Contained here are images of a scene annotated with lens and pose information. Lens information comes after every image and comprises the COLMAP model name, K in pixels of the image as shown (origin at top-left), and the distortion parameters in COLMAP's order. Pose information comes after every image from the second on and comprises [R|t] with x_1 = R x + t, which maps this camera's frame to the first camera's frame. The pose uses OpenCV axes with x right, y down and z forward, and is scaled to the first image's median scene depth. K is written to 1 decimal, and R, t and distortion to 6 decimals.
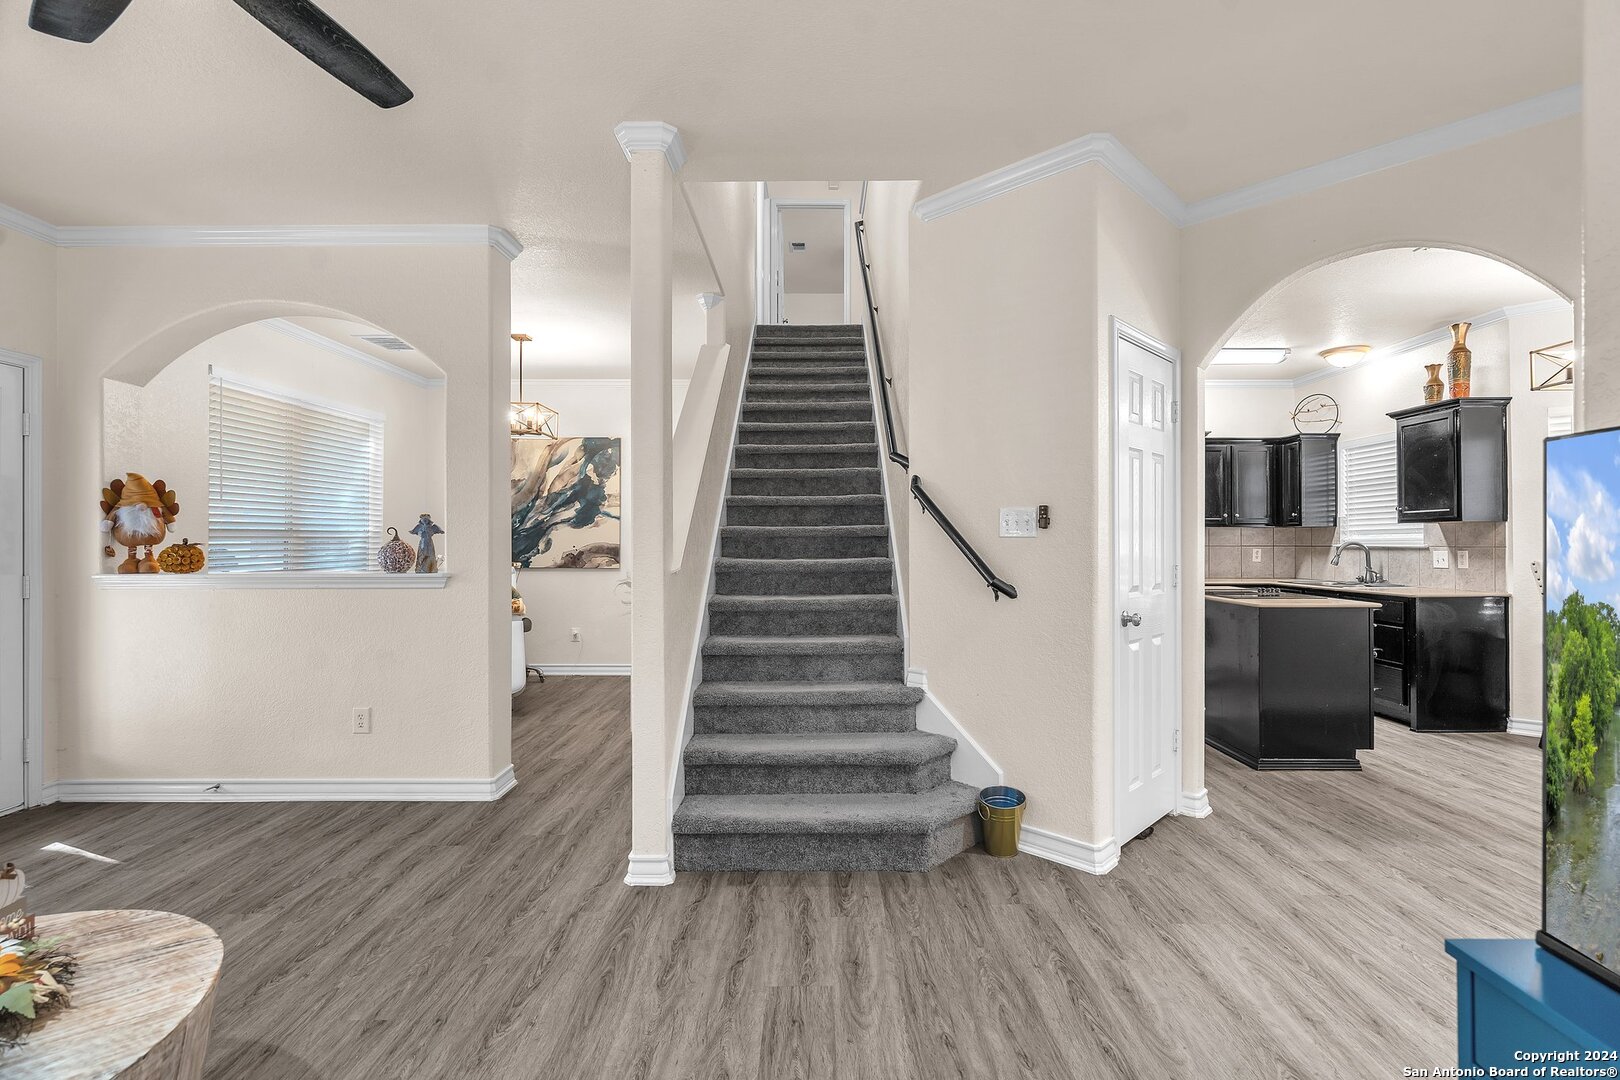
lens RADIAL K [[746.7, 0, 820.4], [0, 746.7, 538.3], [0, 0, 1]] dist [-0.006104, 0.003945]
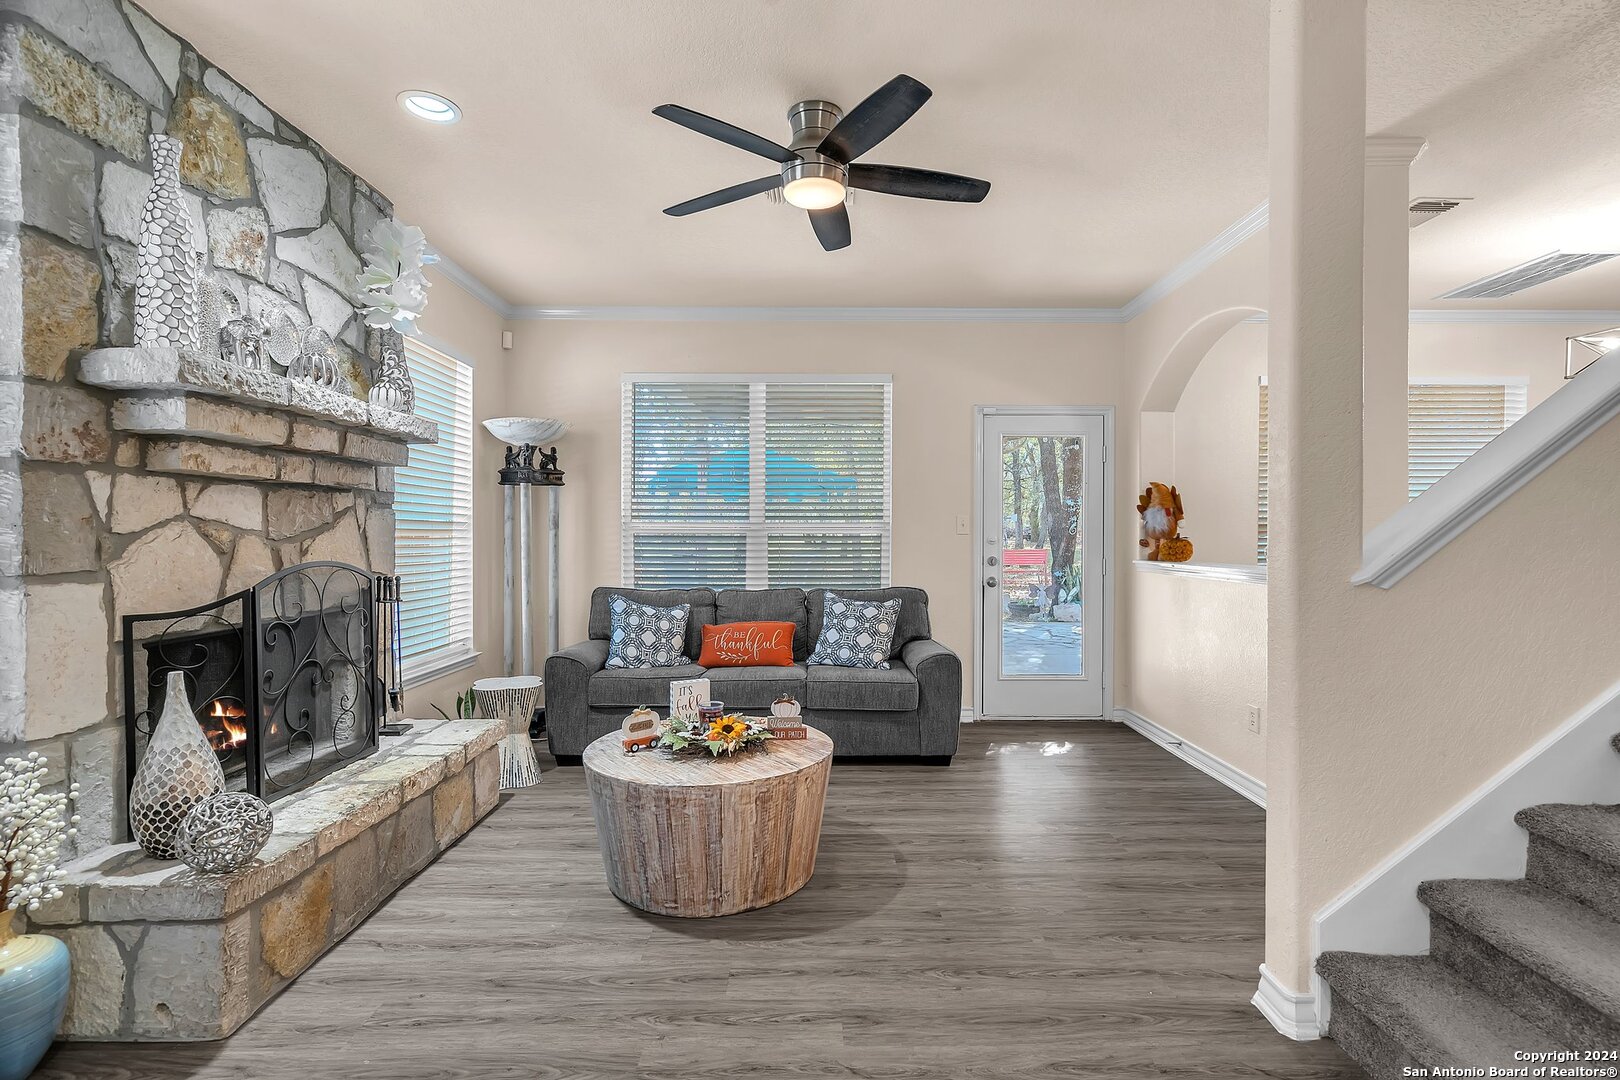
lens RADIAL K [[746.7, 0, 818.7], [0, 746.7, 539.4], [0, 0, 1]] dist [-0.006104, 0.003945]
pose [[0.000495, 0.008483, -0.999964, 0.489266], [0.000885, 0.999964, 0.008484, 0.000628], [0.999999, -0.000889, 0.000488, 0.581707]]
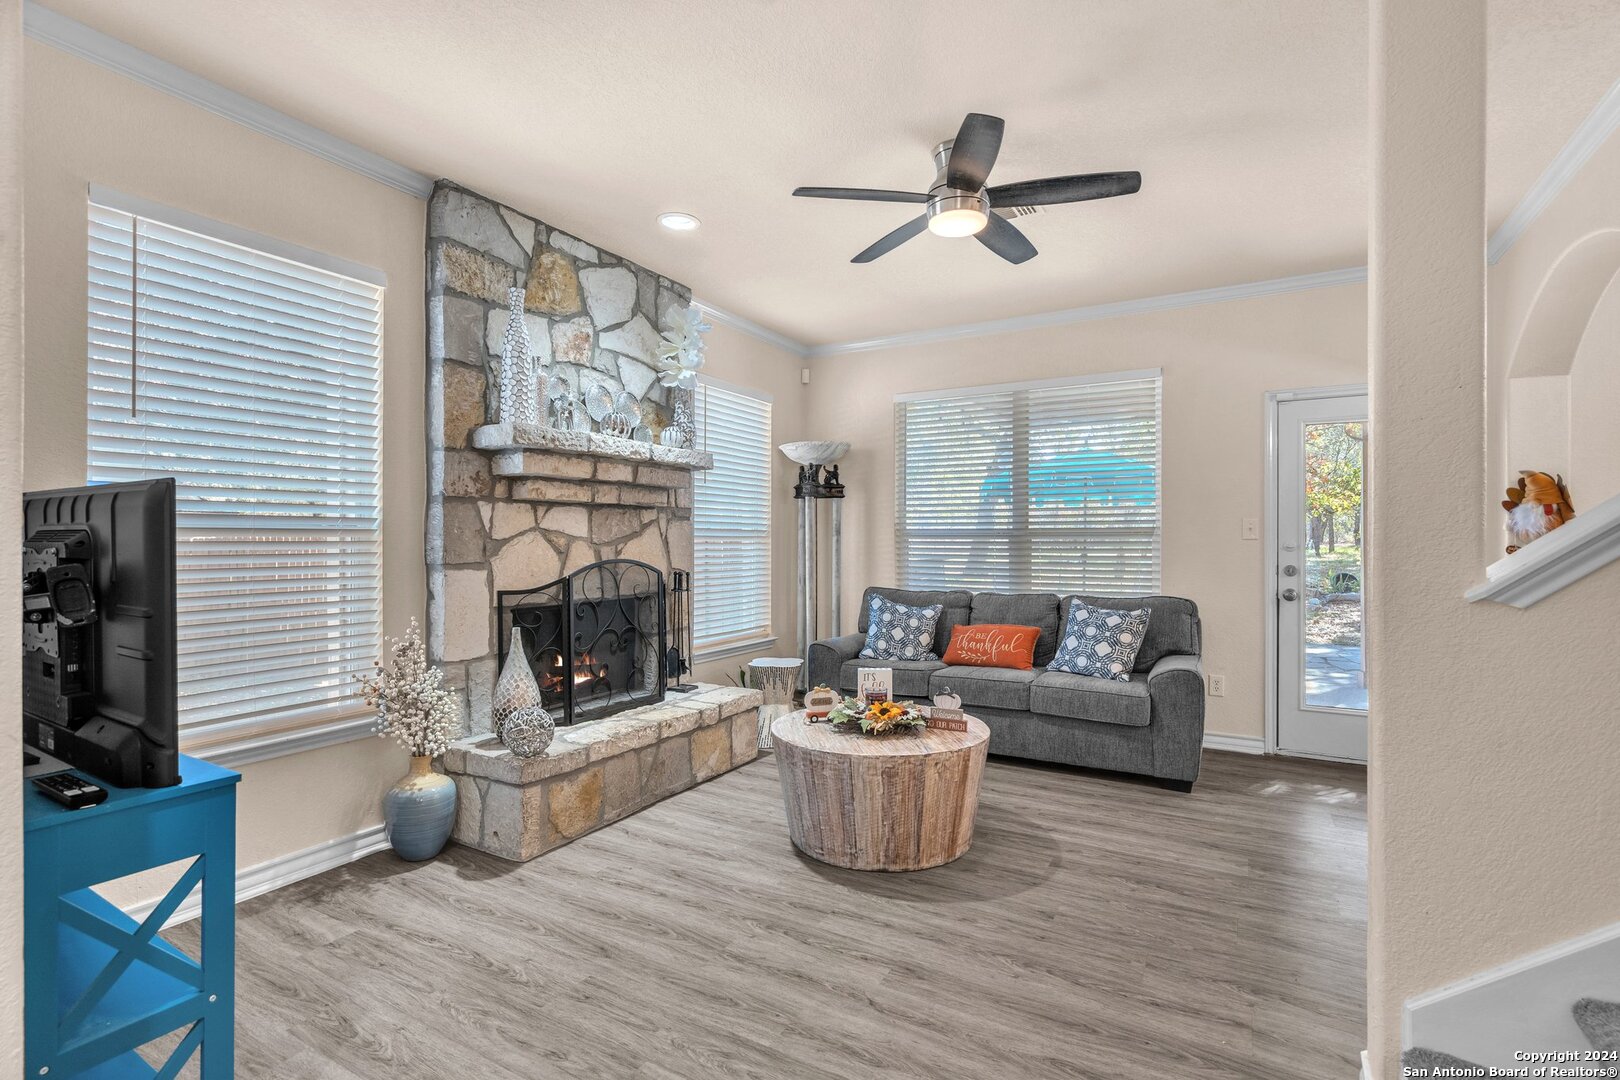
lens RADIAL K [[746.7, 0, 815.9], [0, 746.7, 540.7], [0, 0, 1]] dist [-0.006104, 0.003945]
pose [[-0.502928, 0.002625, -0.864324, 0.521485], [0.002304, 0.999996, 0.001697, 0.001442], [0.864325, -0.001138, -0.502932, 0.944950]]
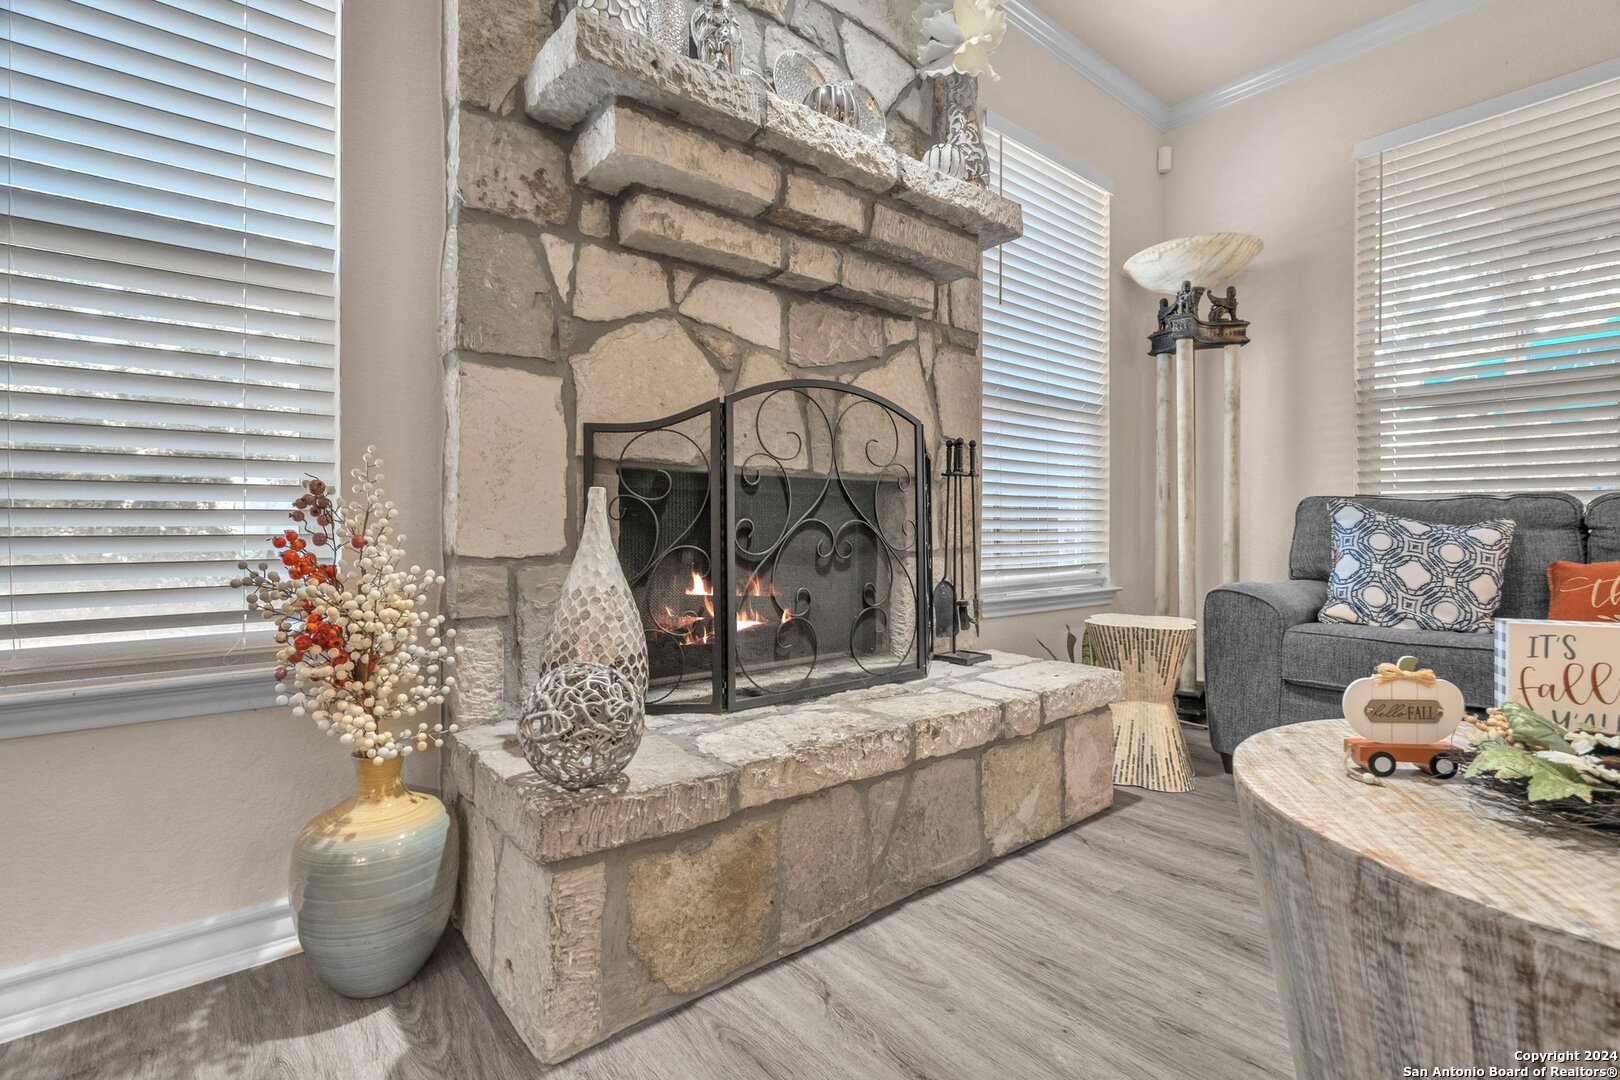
lens RADIAL K [[746.7, 0, 817.5], [0, 746.7, 522.3], [0, 0, 1]] dist [-0.006104, 0.003945]
pose [[-0.775717, -0.001281, -0.631080, -0.056164], [0.000025, 0.999998, -0.002061, 0.169025], [0.631081, -0.001614, -0.775715, 0.445796]]
